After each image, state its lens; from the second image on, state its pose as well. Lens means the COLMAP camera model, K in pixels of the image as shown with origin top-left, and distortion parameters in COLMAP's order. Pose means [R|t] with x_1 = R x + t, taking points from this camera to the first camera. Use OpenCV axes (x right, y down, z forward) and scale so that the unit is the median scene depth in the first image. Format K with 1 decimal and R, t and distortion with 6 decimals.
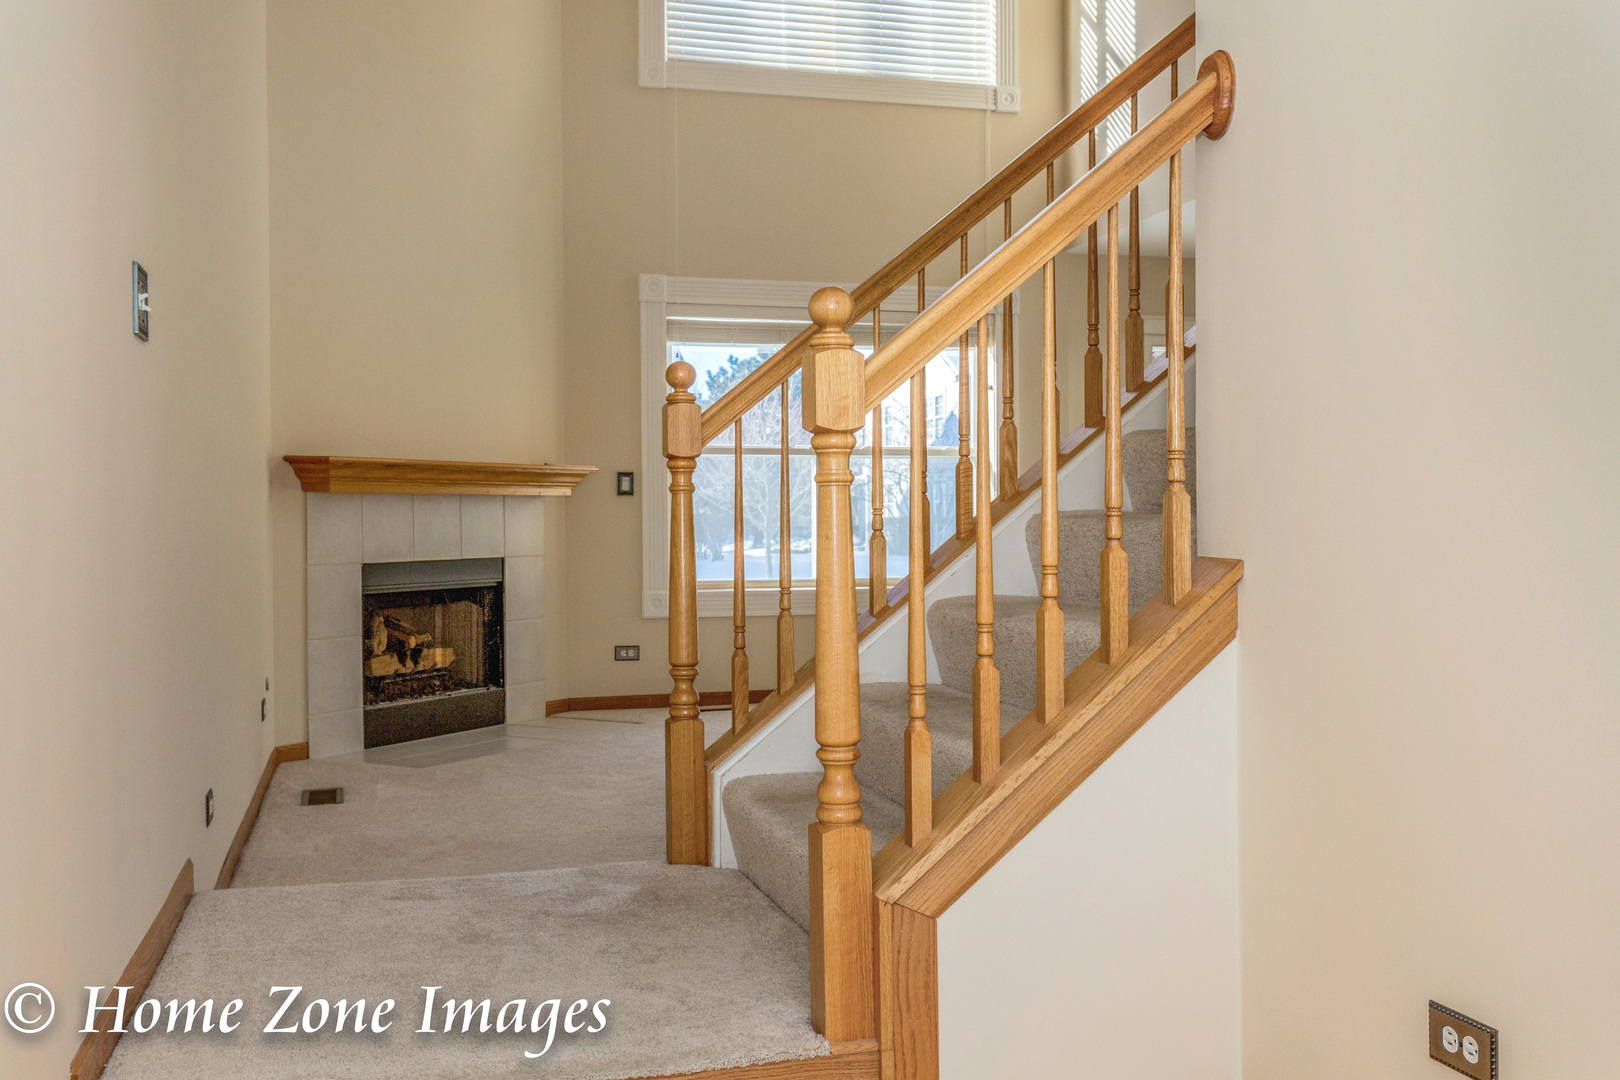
lens RADIAL K [[1602.5, 0, 743.3], [0, 1602.5, 541.6], [0, 0, 1]] dist [0.011172, 0.000000]
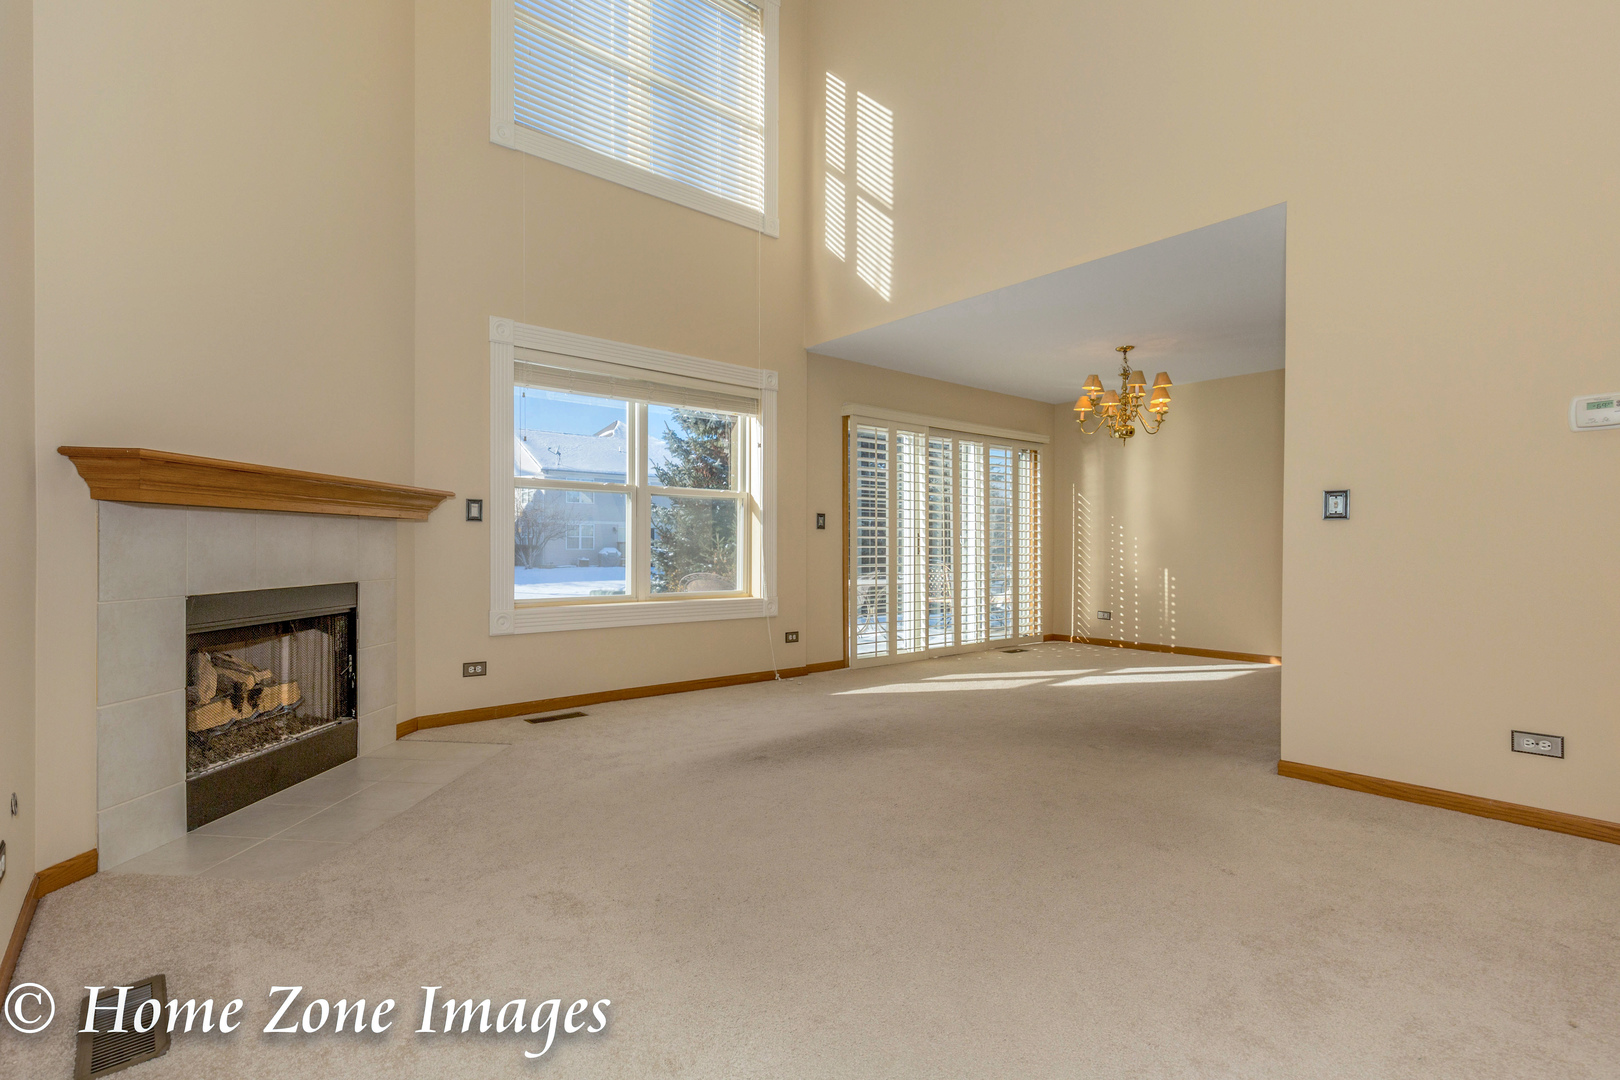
lens RADIAL K [[791.9, 0, 739.6], [0, 791.9, 550.0], [0, 0, 1]] dist [0.019565, -0.000336]
pose [[0.917228, 0.008381, 0.398275, -0.266009], [-0.004684, 0.999936, -0.010254, -0.011042], [-0.398336, 0.007540, 0.917209, 0.970929]]
